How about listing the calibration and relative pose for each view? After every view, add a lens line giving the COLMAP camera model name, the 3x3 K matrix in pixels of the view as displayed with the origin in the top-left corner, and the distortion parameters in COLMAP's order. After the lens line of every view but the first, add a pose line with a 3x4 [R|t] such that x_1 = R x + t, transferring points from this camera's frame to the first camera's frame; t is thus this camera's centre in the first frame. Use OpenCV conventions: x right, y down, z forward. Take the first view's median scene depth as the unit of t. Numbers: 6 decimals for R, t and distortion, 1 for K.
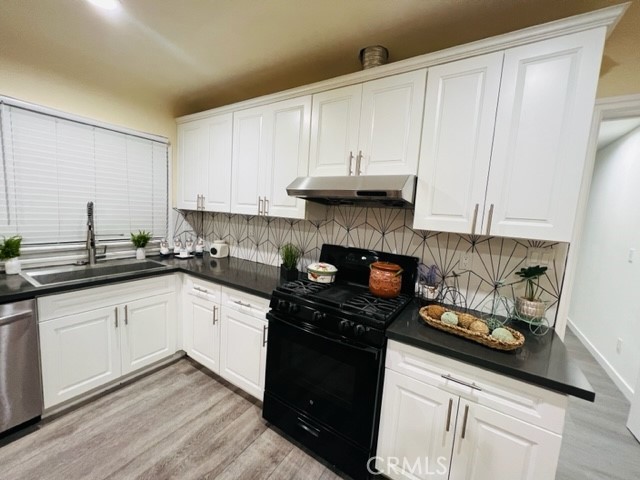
lens RADIAL K [[255.6, 0, 319.2], [0, 255.6, 241.2], [0, 0, 1]] dist [-0.002887, -0.000086]
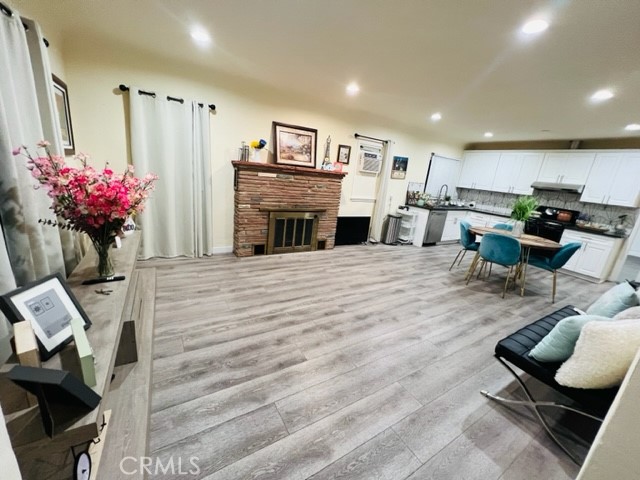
lens RADIAL K [[257.2, 0, 318.9], [0, 257.2, 239.7], [0, 0, 1]] dist [0.000058, 0.000010]
pose [[0.900327, 0.148321, -0.409160, -0.888445], [-0.103962, 0.986214, 0.128741, 0.263129], [0.422614, -0.073372, 0.903335, -2.493192]]
